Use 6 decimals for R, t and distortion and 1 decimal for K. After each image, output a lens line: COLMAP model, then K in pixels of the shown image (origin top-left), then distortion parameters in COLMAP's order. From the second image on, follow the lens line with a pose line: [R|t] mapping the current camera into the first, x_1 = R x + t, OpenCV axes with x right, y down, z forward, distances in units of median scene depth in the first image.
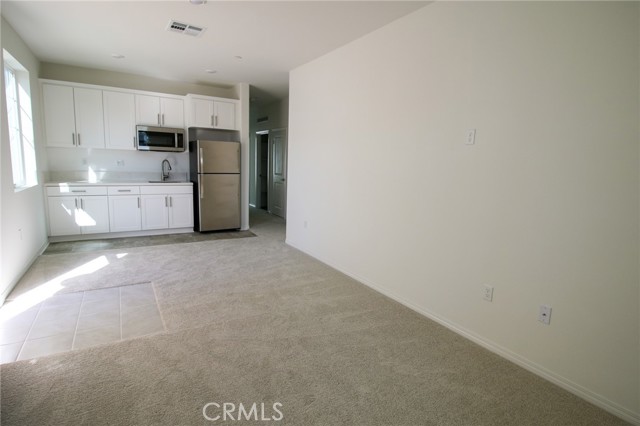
lens RADIAL K [[331.3, 0, 320.0], [0, 331.3, 213.0], [0, 0, 1]] dist [-0.000245, 0.000235]
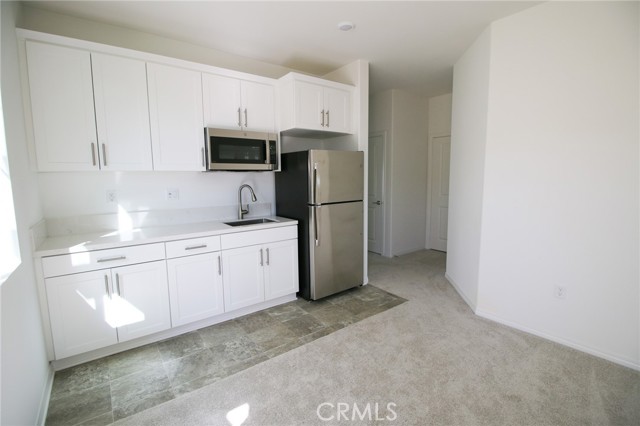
lens RADIAL K [[298.5, 0, 320.2], [0, 298.5, 211.0], [0, 0, 1]] dist [0.000483, -0.000264]
pose [[0.992688, -0.057554, 0.106103, -0.415802], [0.060722, 0.997793, -0.026869, -0.095383], [-0.104322, 0.033115, 0.993992, 0.471364]]
